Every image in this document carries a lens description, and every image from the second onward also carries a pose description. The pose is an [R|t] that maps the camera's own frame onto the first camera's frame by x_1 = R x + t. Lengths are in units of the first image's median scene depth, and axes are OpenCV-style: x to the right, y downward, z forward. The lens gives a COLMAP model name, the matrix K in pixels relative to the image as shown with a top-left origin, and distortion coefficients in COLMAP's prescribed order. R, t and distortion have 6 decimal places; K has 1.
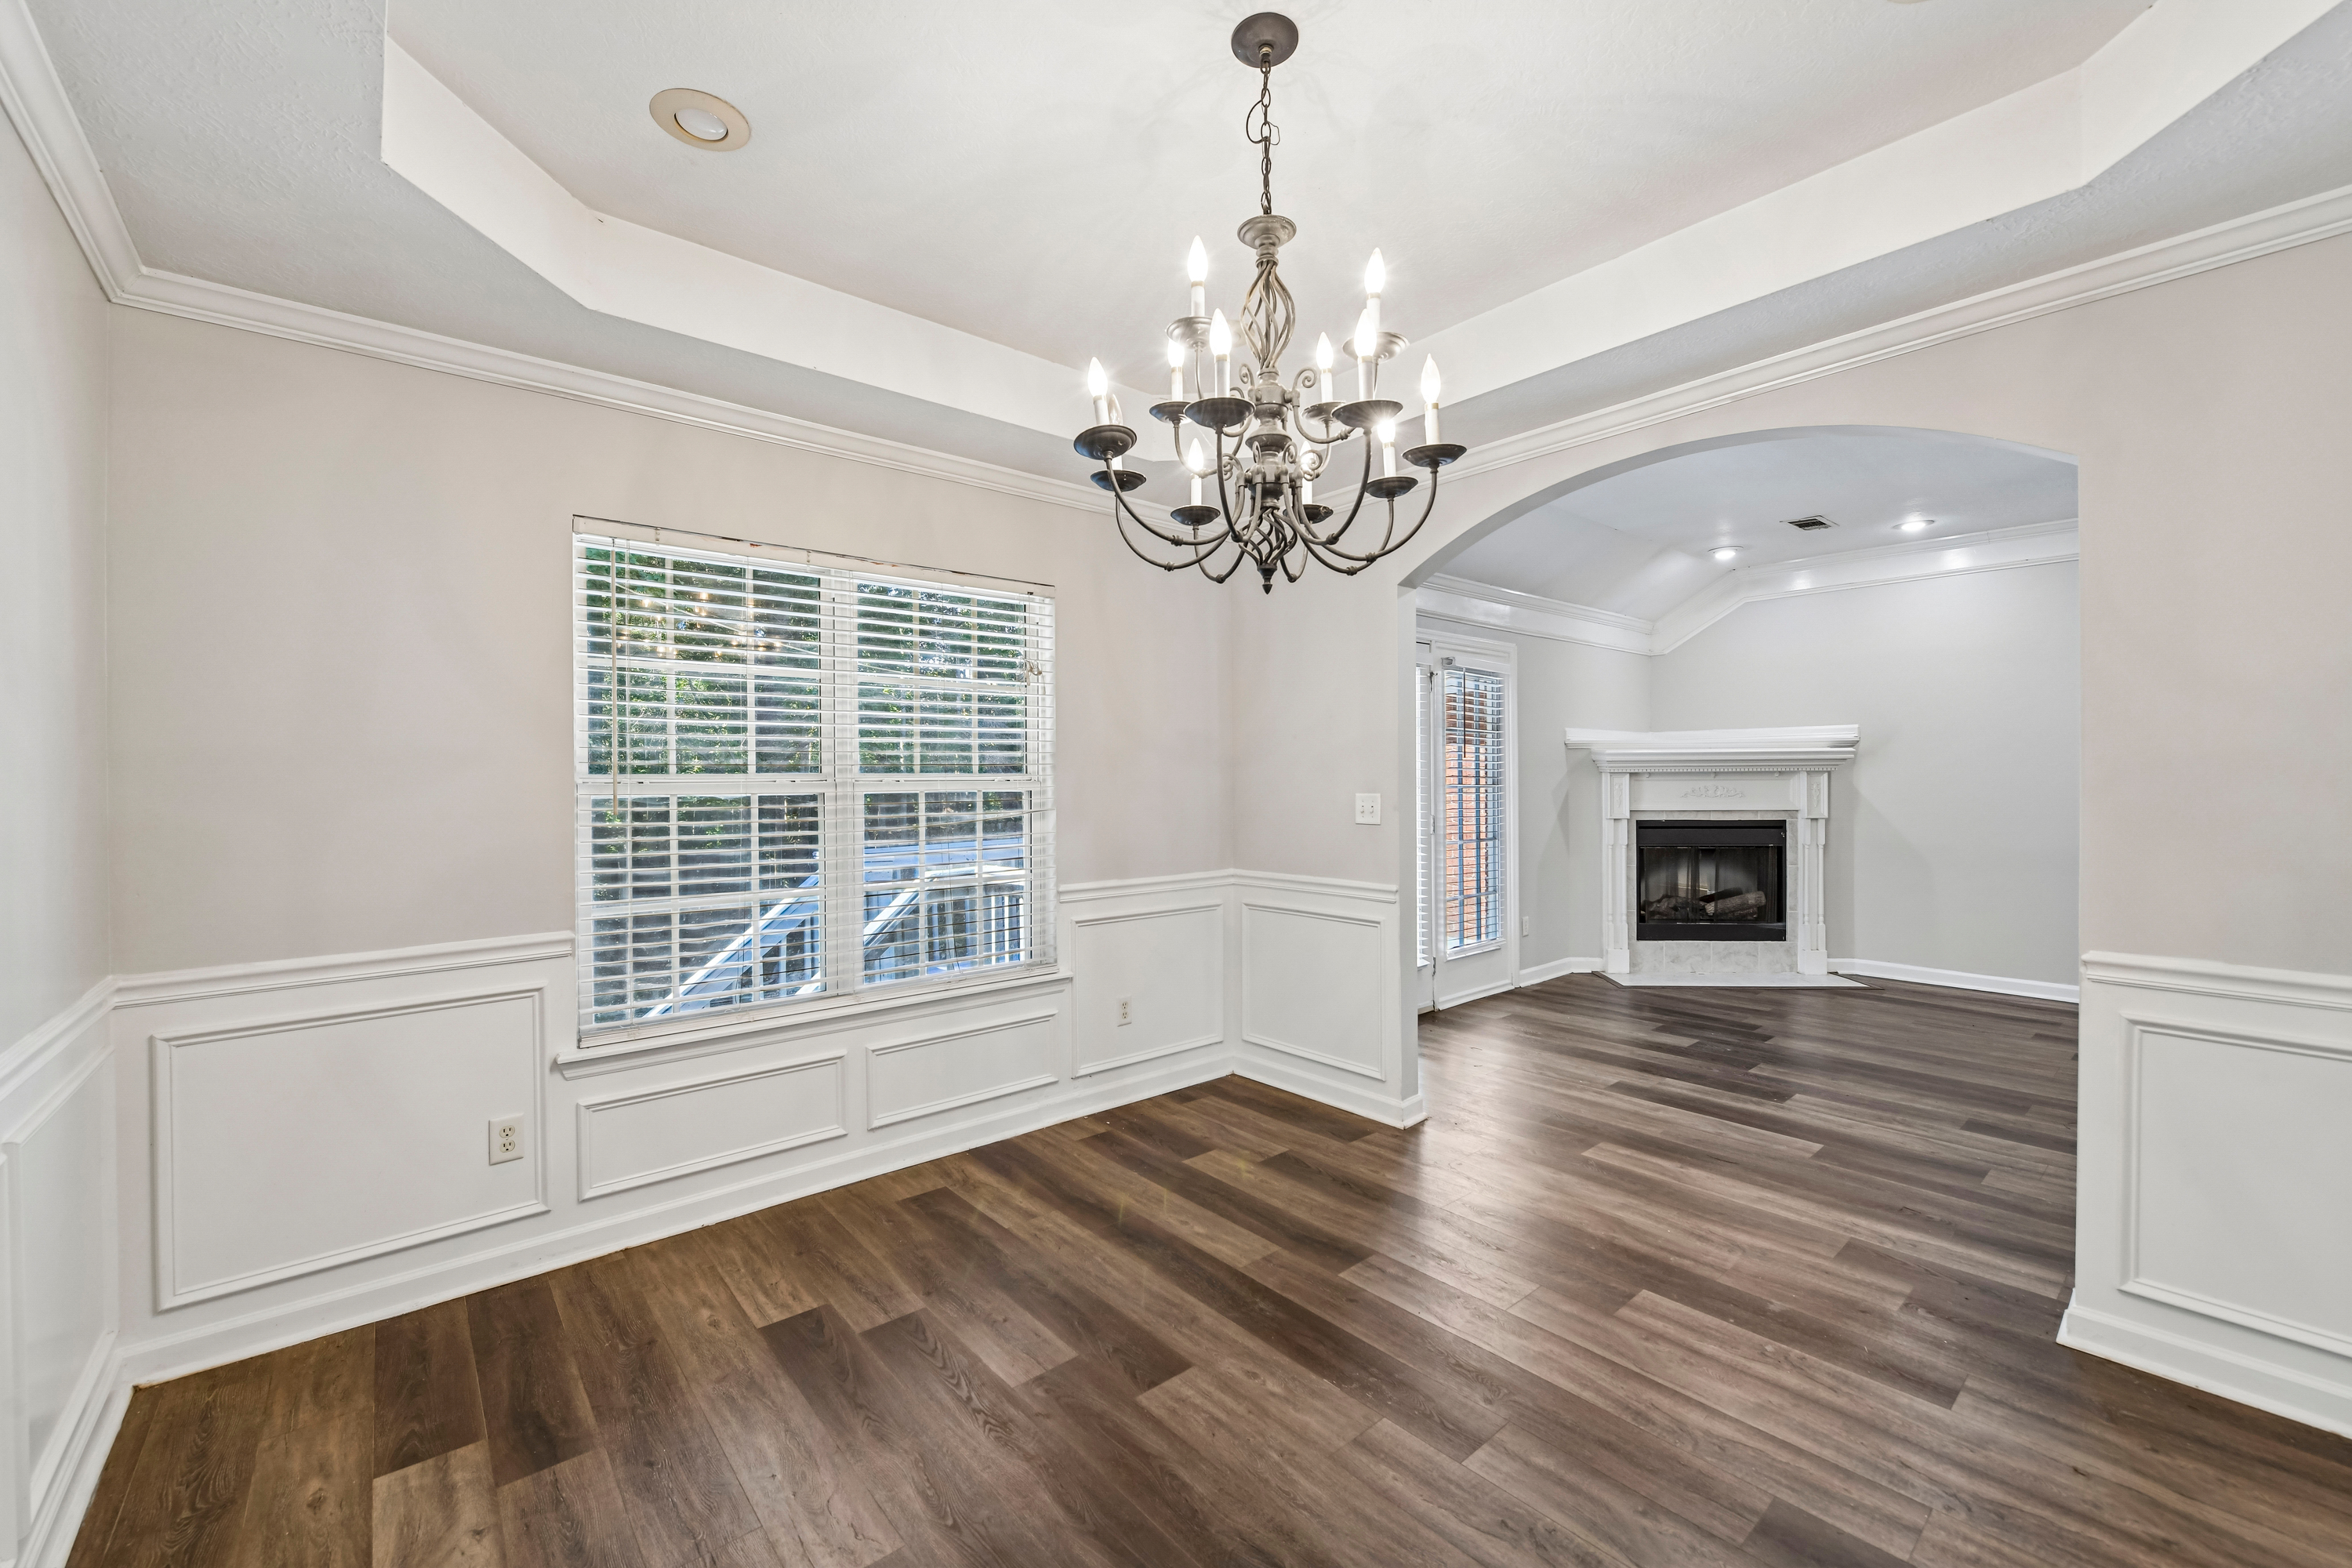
lens RADIAL K [[939.2, 0, 1163.9], [0, 939.2, 781.8], [0, 0, 1]] dist [-0.009671, 0.000504]
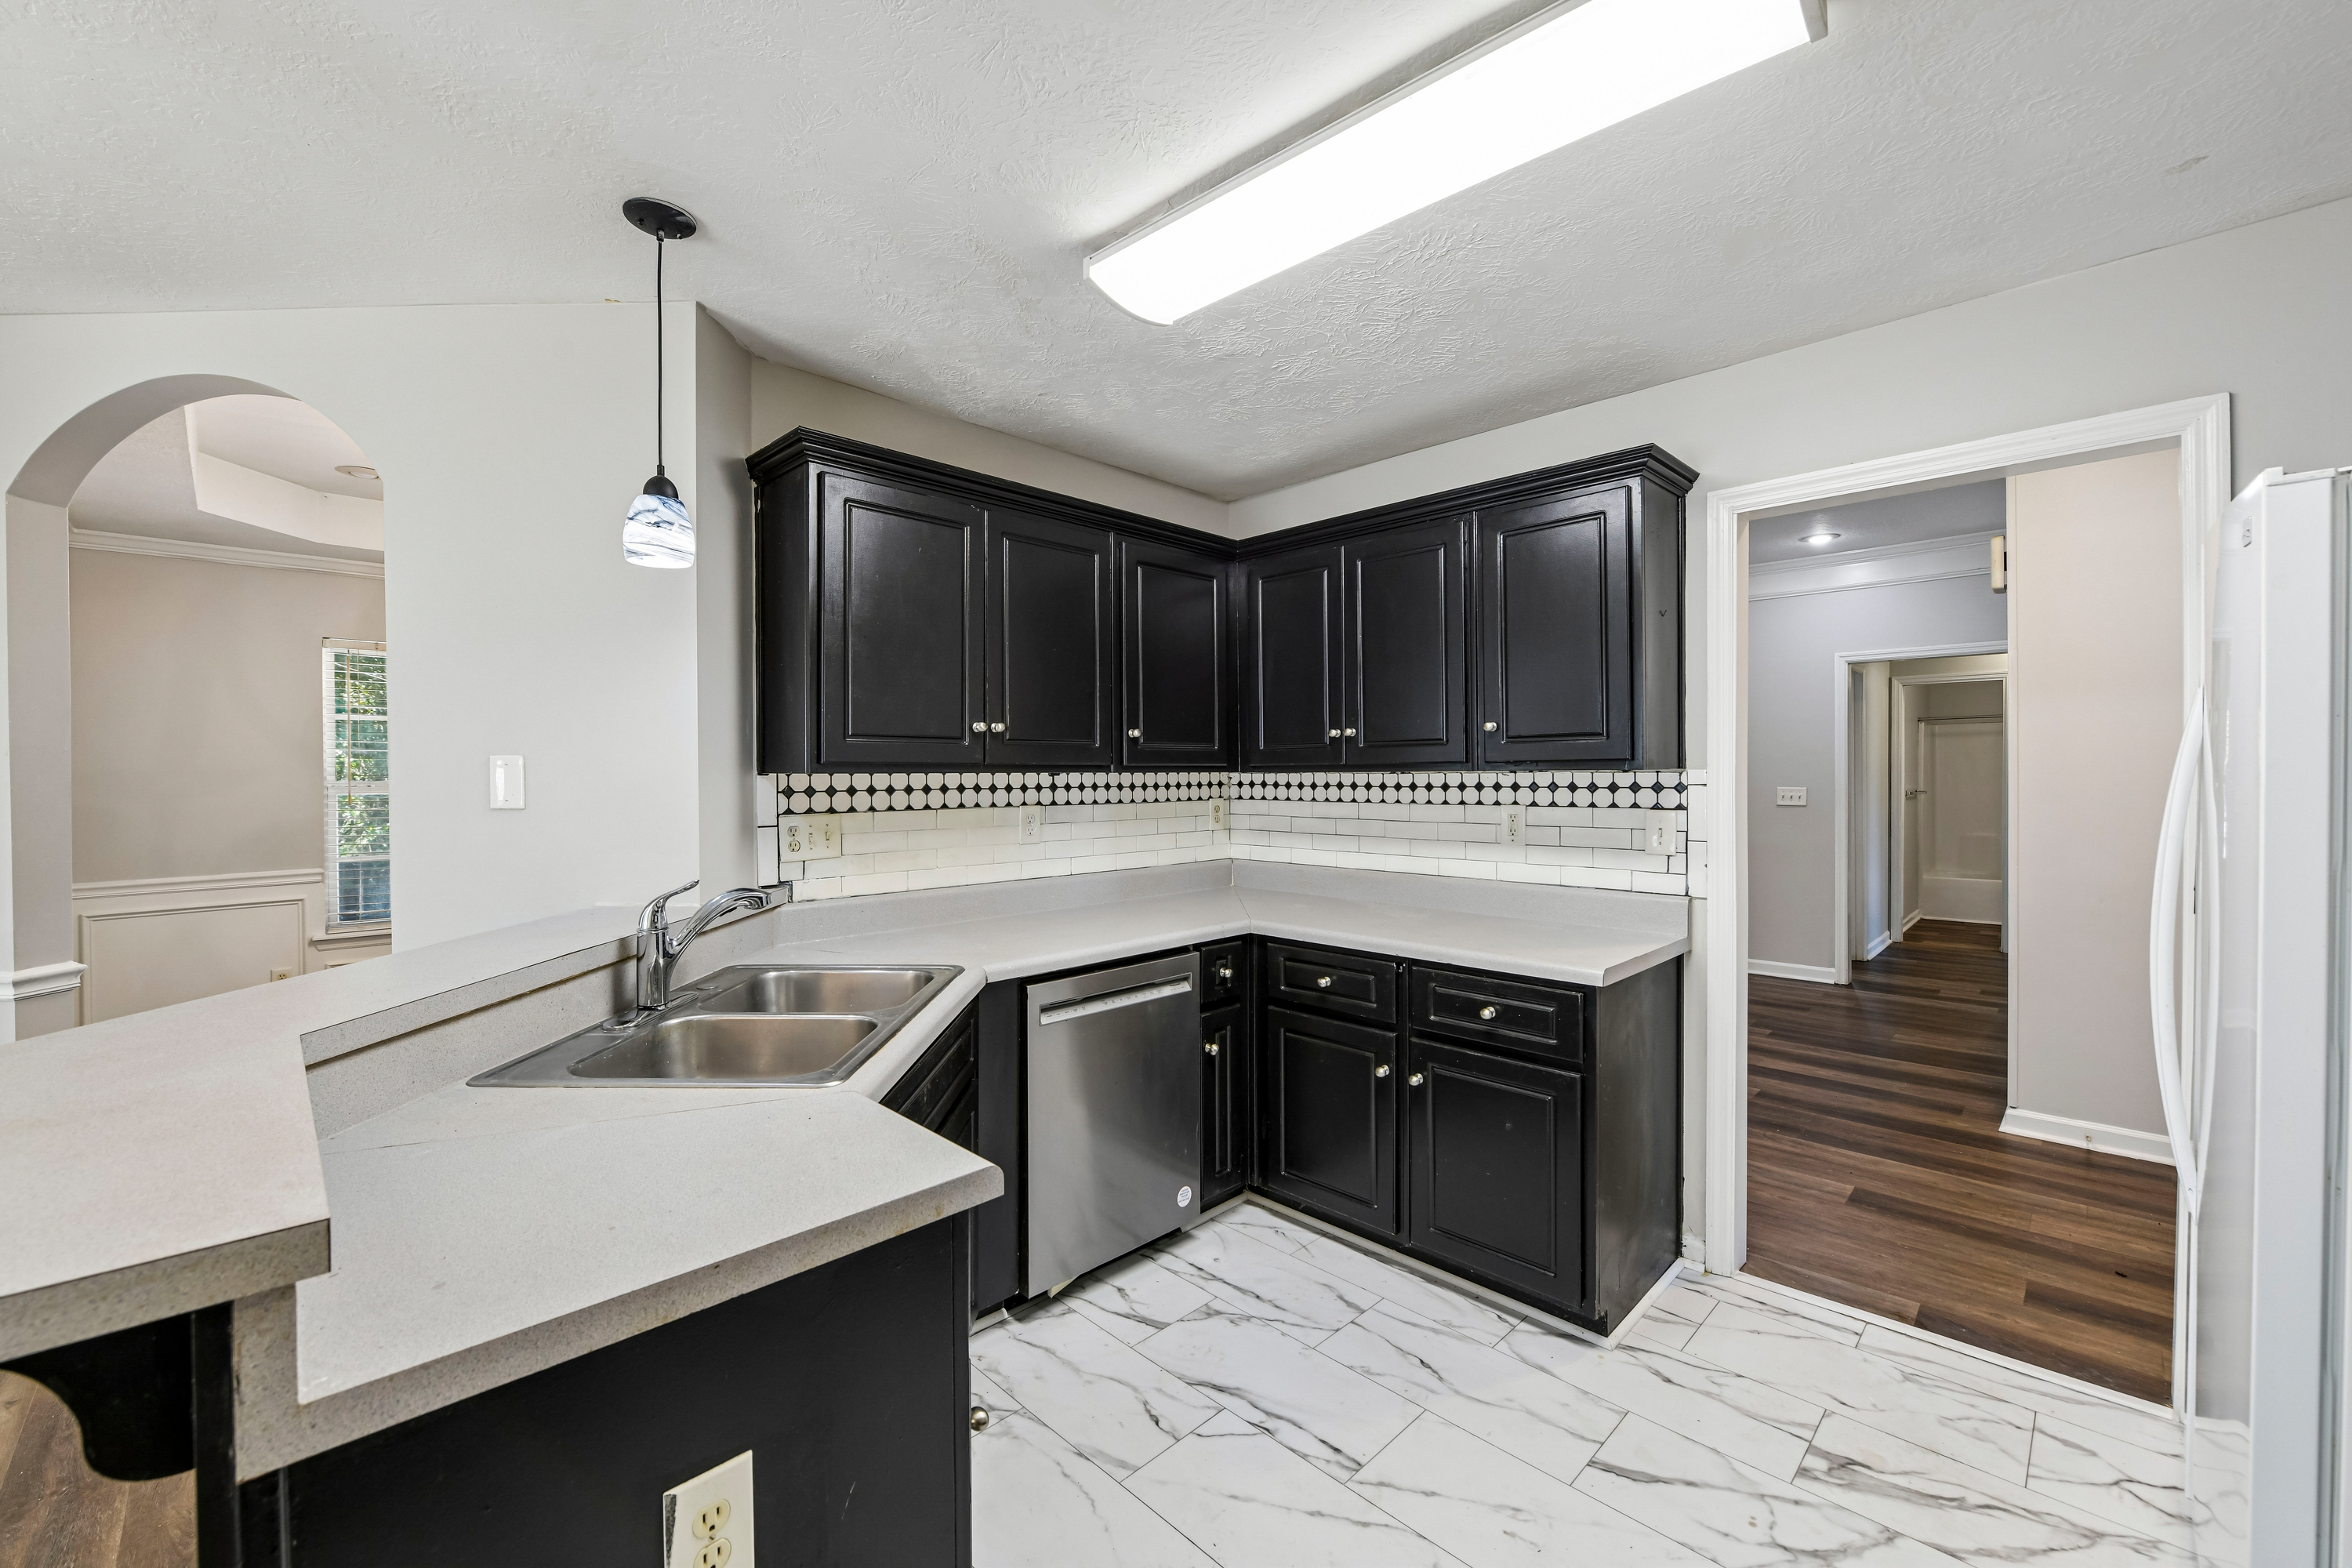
lens RADIAL K [[939.2, 0, 1163.6], [0, 939.2, 780.9], [0, 0, 1]] dist [-0.009671, 0.000504]
pose [[0.997090, 0.001152, 0.076231, 0.359188], [-0.001254, 0.999998, 0.001293, -0.004980], [-0.076229, -0.001385, 0.997089, -0.388791]]
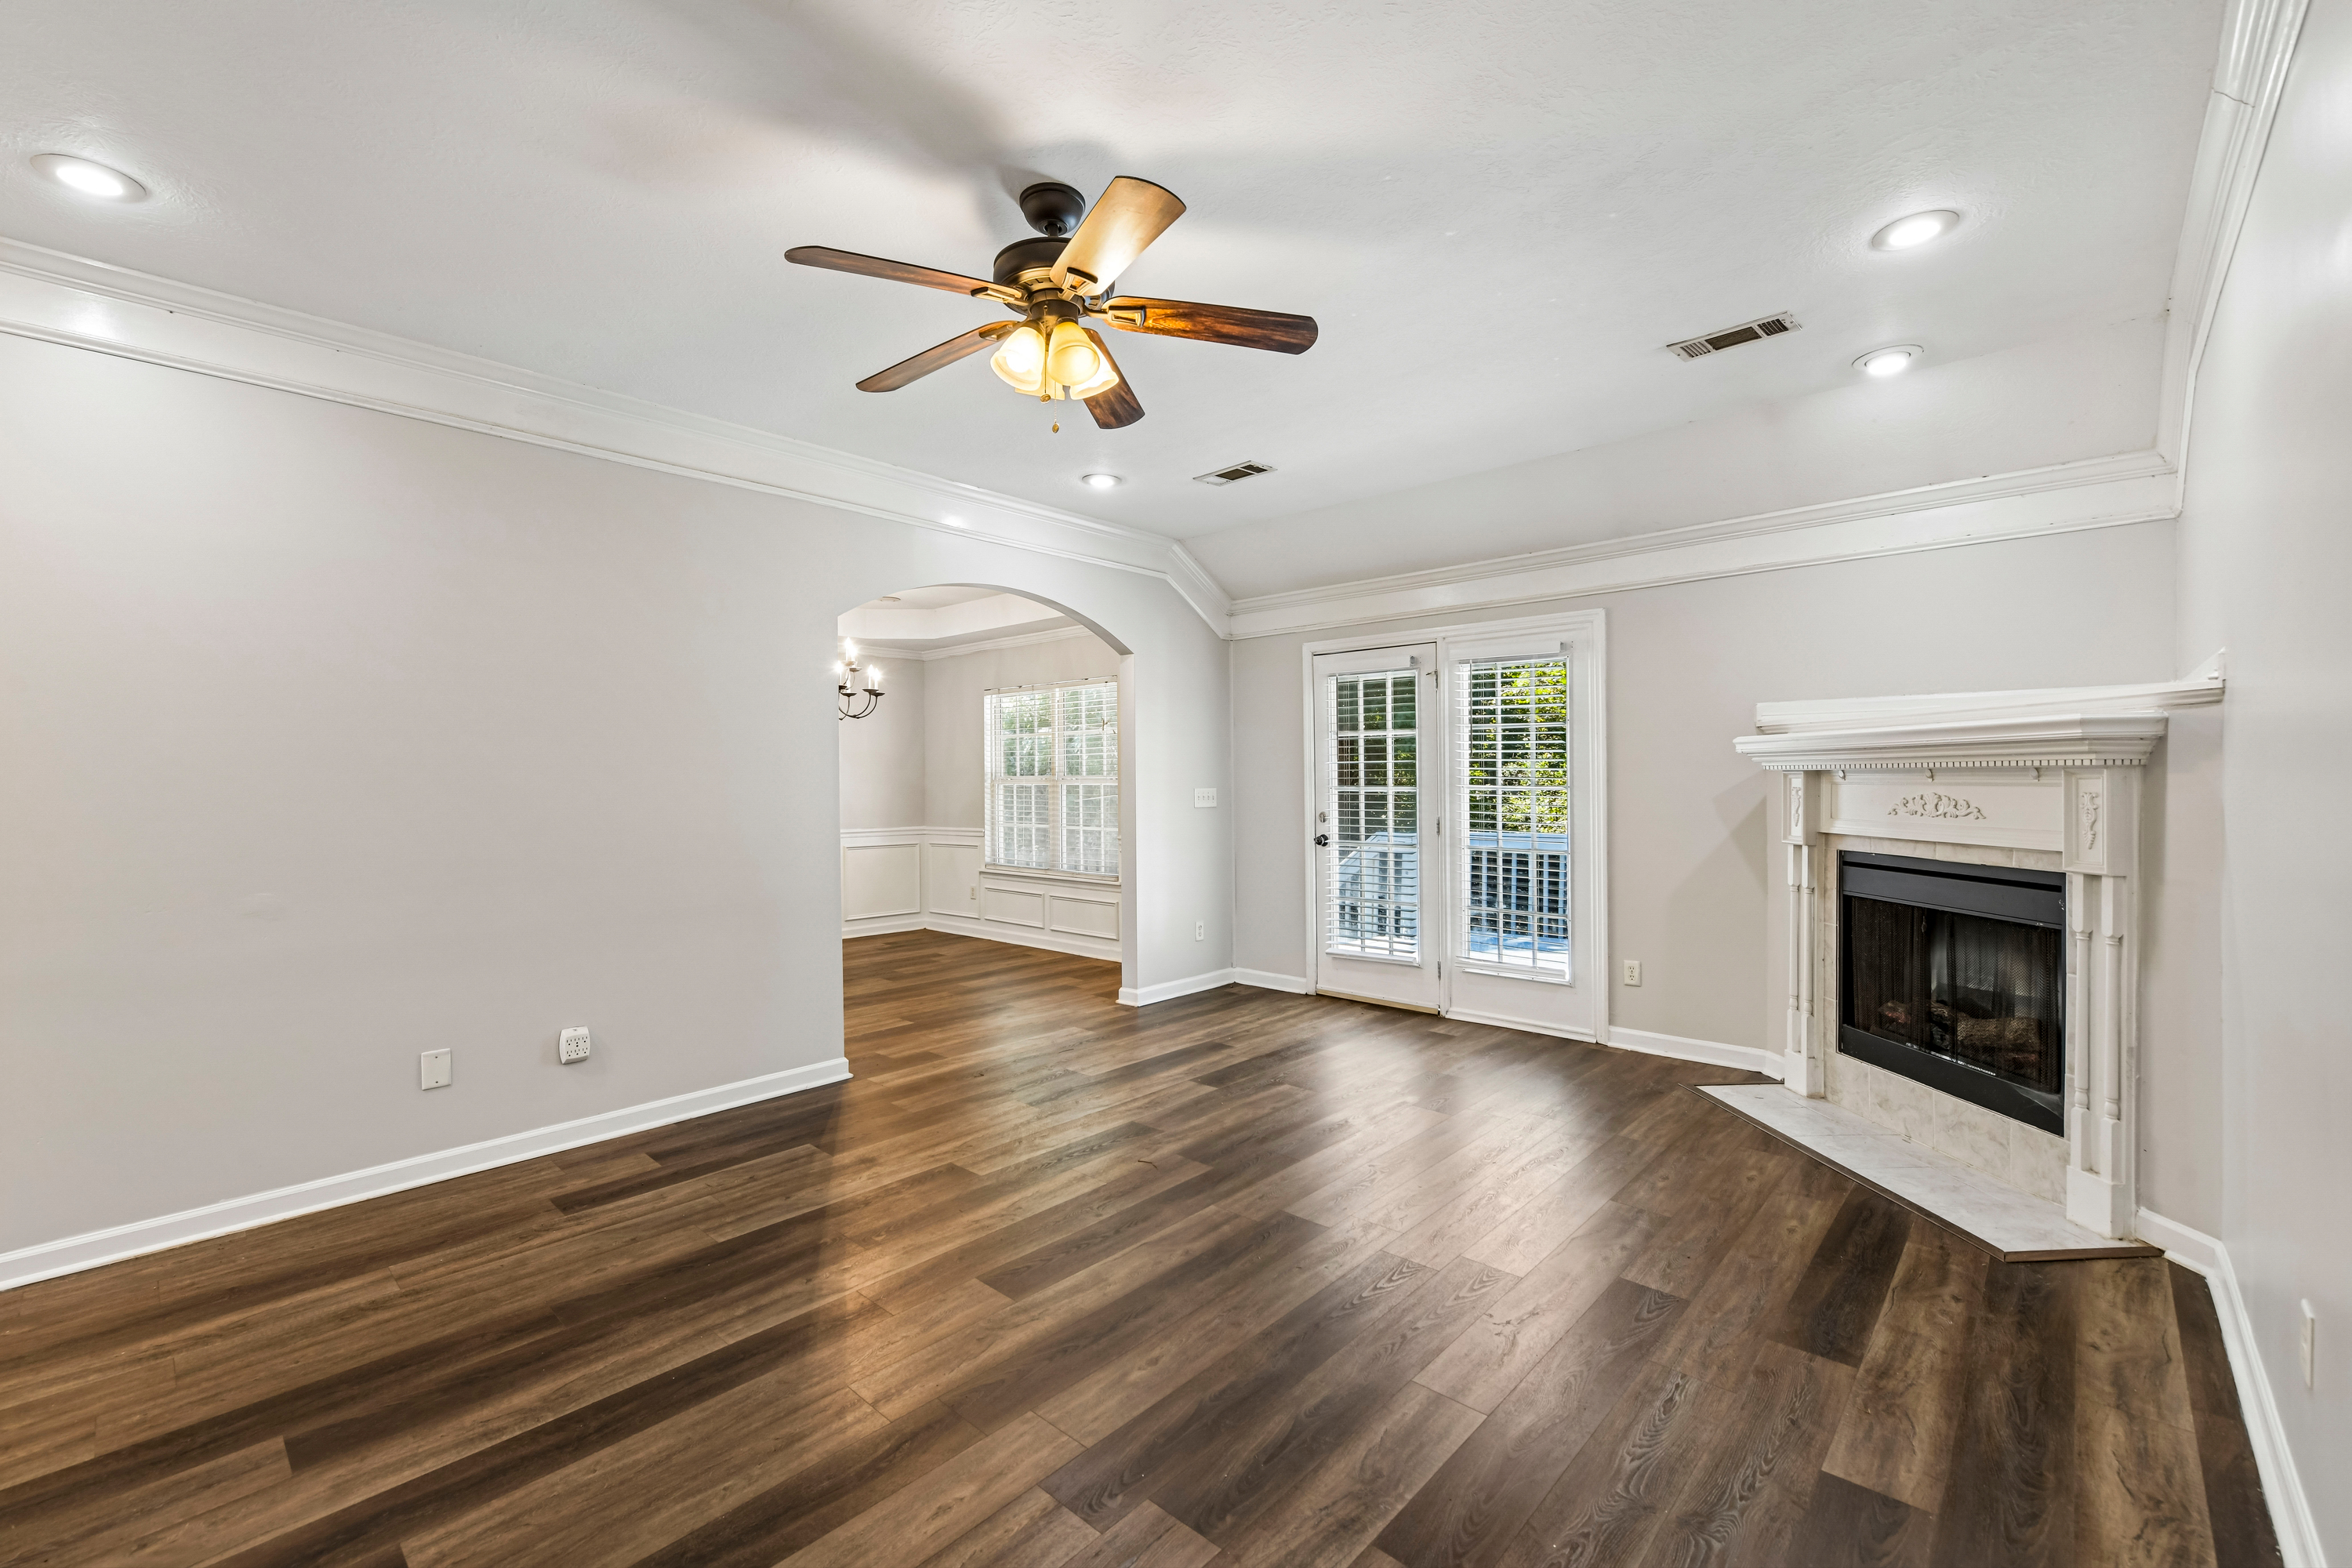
lens RADIAL K [[986.2, 0, 1165.1], [0, 986.2, 781.5], [0, 0, 1]] dist [-0.008597, -0.000772]
pose [[0.119640, 0.008115, -0.992784, 1.088965], [-0.000525, 0.999967, 0.008110, -0.007760], [0.992817, -0.000449, 0.119641, 0.506101]]
